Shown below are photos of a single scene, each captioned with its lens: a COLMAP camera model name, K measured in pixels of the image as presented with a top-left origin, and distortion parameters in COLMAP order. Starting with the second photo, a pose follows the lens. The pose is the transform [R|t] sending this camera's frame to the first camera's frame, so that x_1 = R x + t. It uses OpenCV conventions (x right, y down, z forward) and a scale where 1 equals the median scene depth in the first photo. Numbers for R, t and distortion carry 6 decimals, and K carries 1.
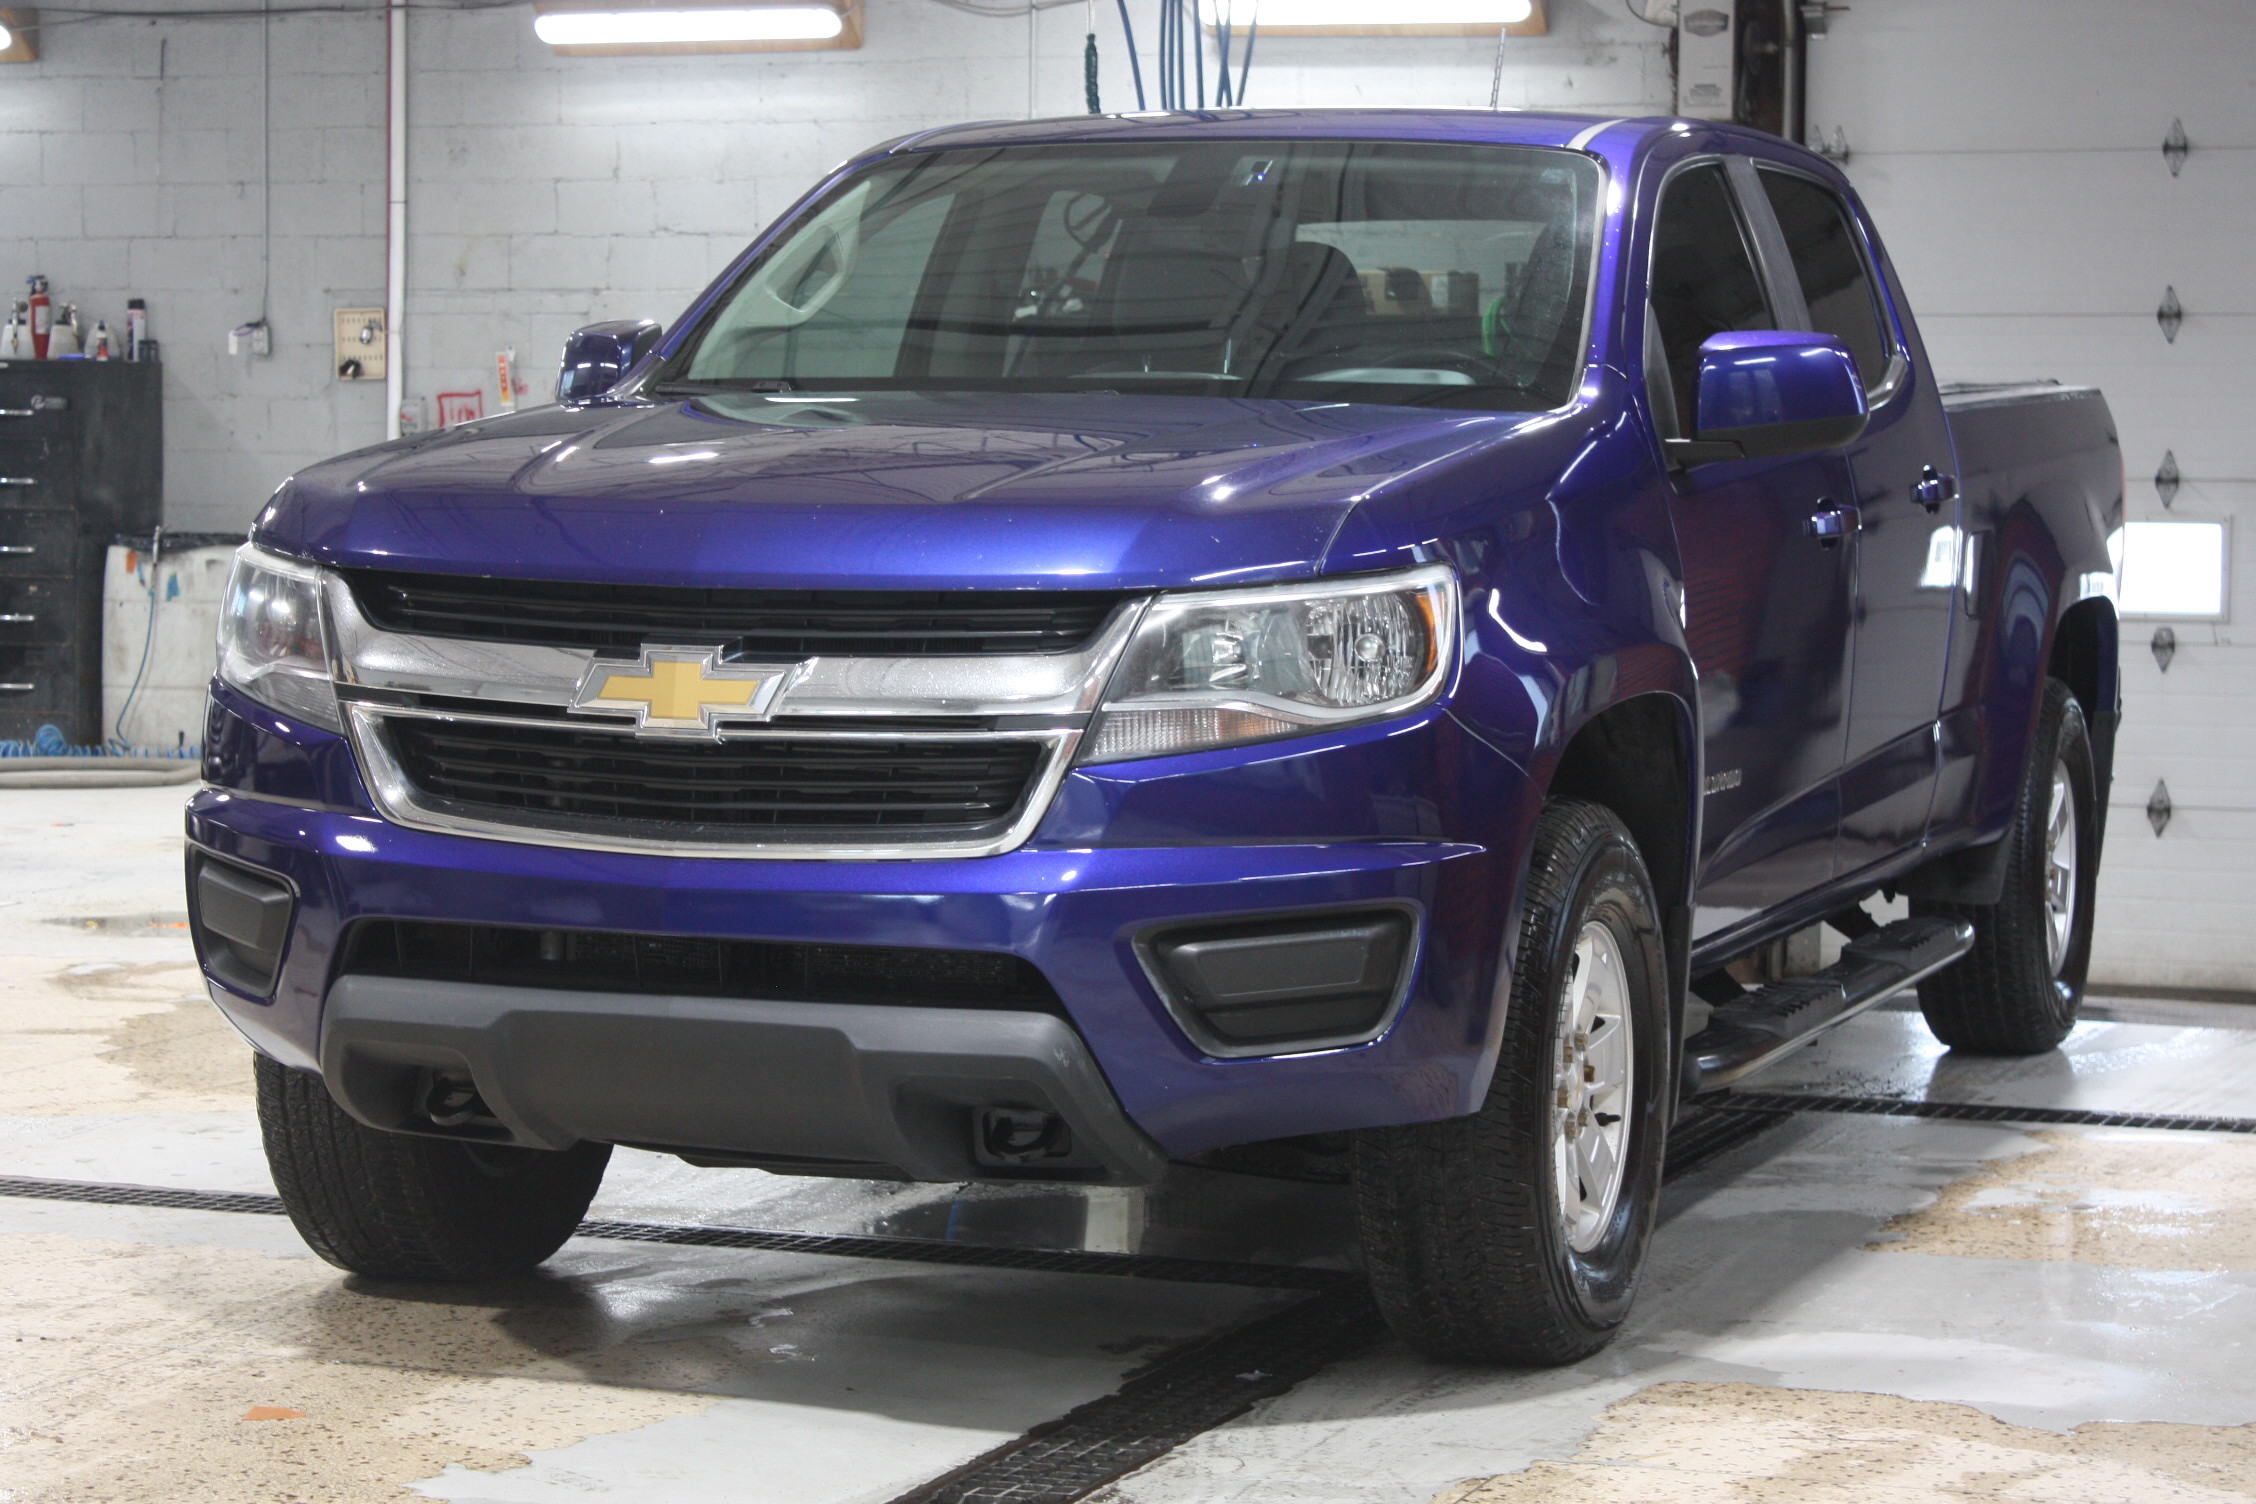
lens RADIAL K [[5165.7, 0, 1127.9], [0, 5165.7, 749.8], [0, 0, 1]] dist [0.031057, 0.000000]
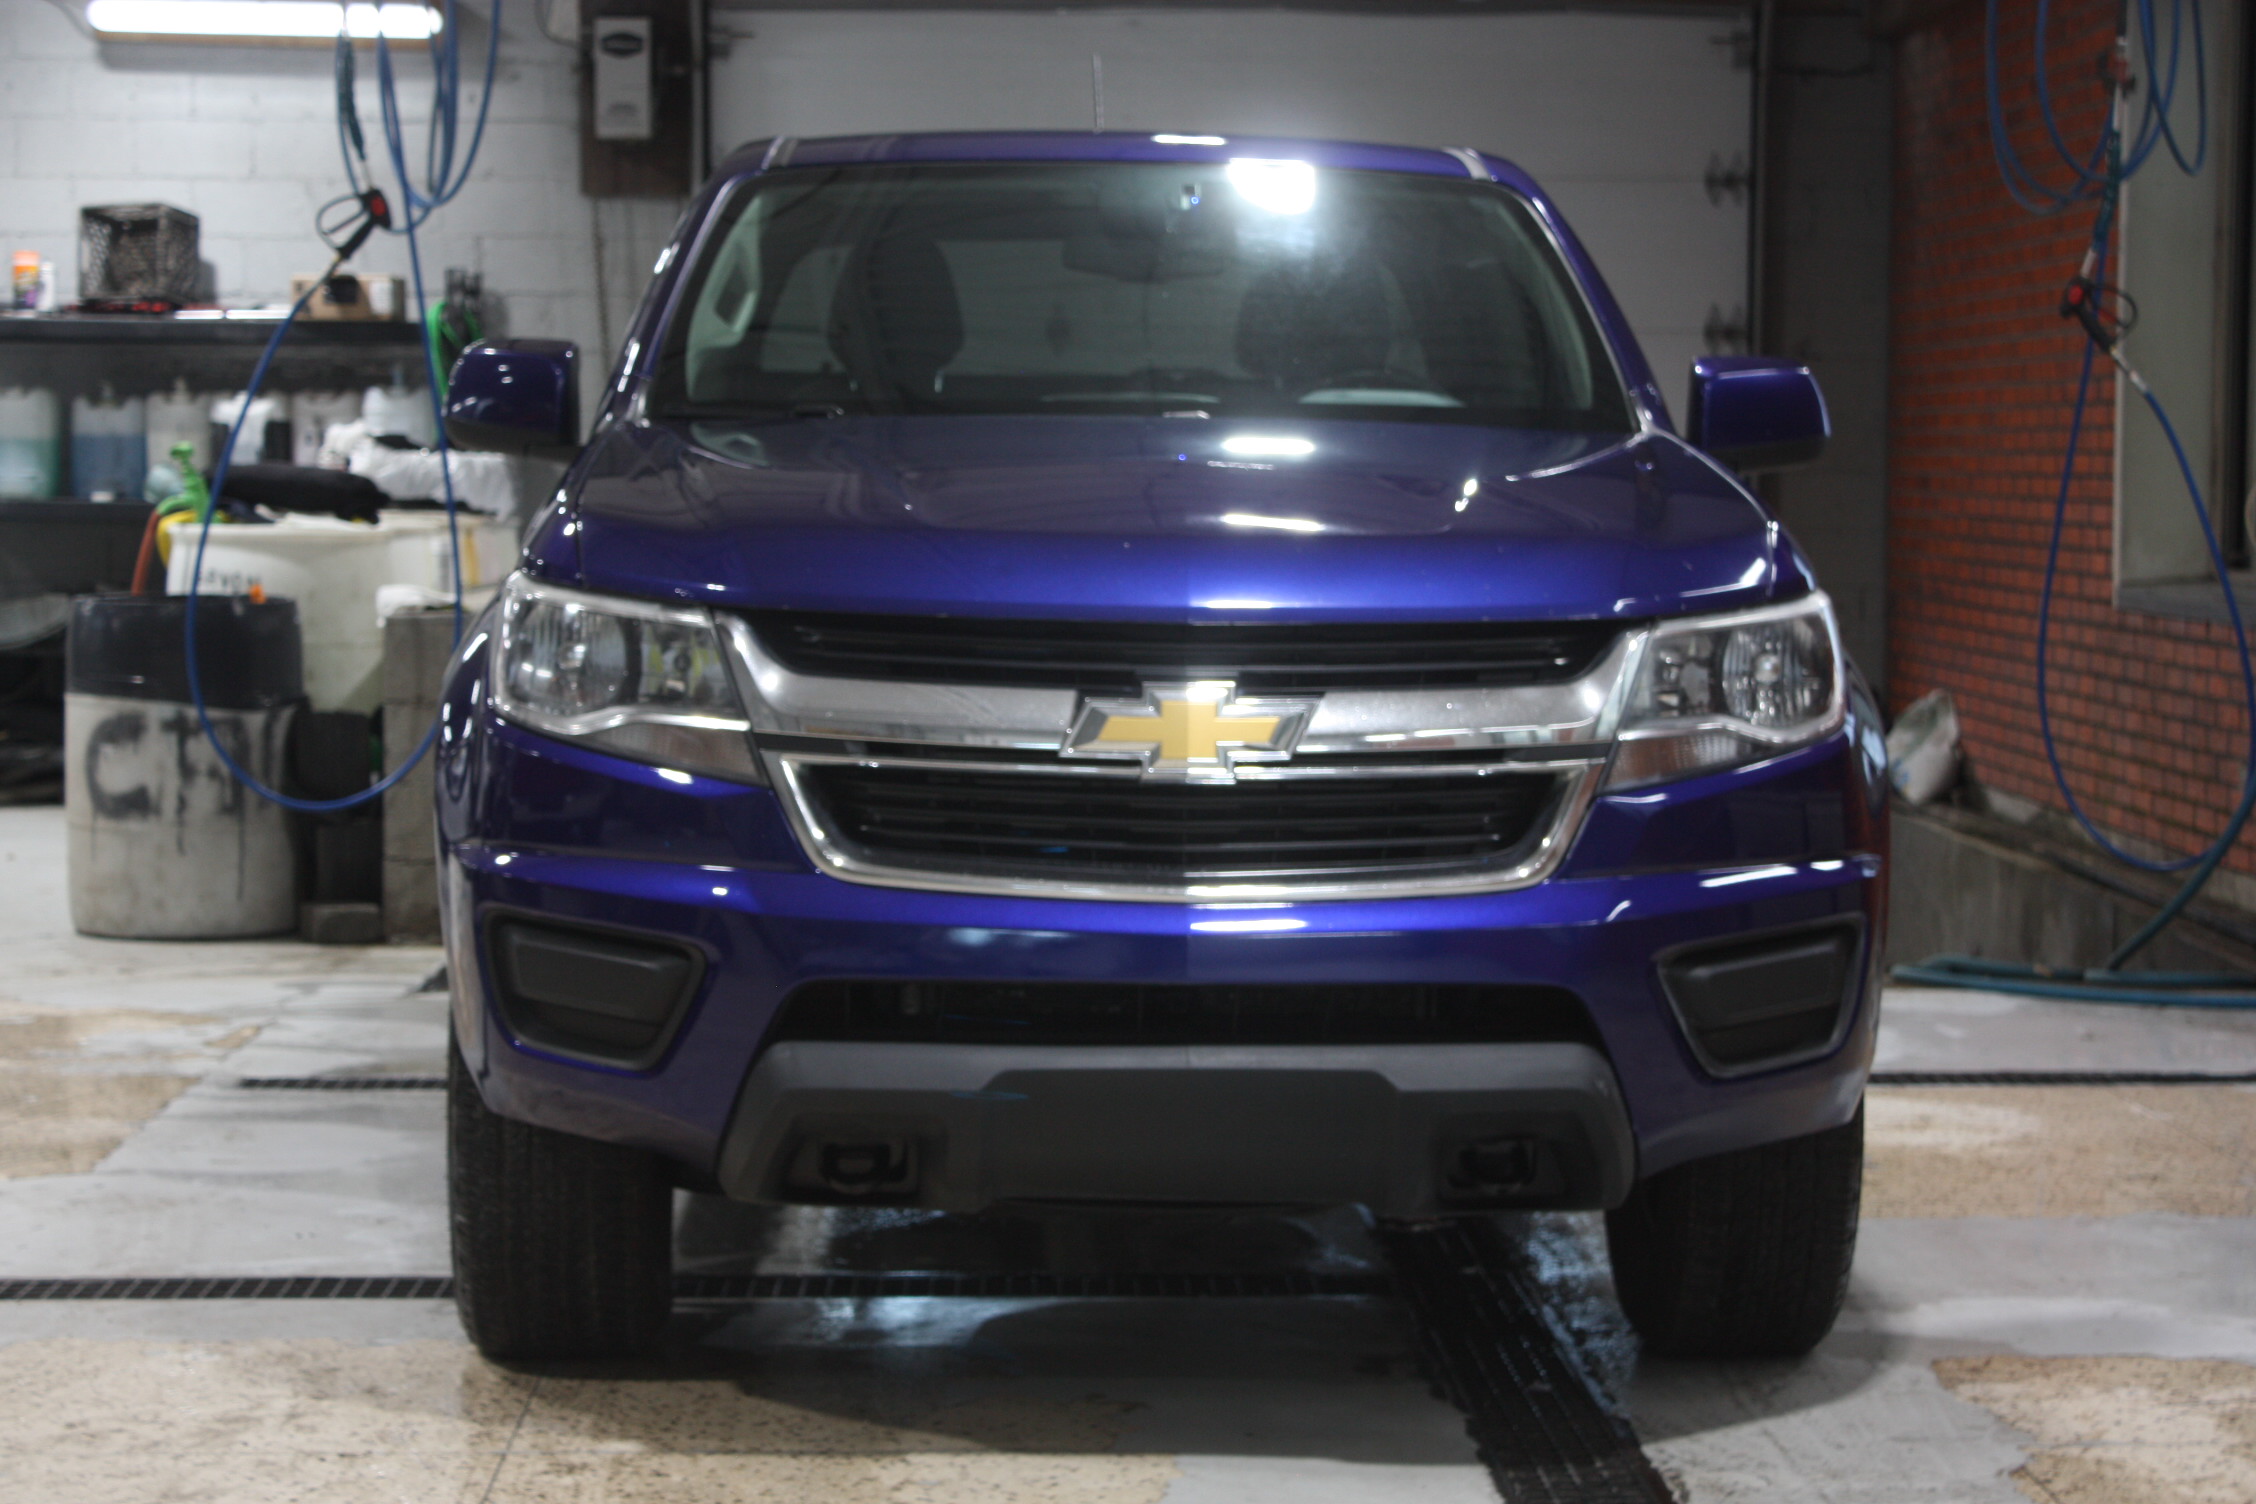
lens RADIAL K [[4647.2, 0, 1128.0], [0, 4647.2, 755.5], [0, 0, 1]] dist [0.075669, 0.000000]
pose [[0.914557, -0.032483, 0.403151, -0.431873], [0.027730, 0.999460, 0.017623, -0.021684], [-0.403506, -0.004938, 0.914964, 0.201614]]
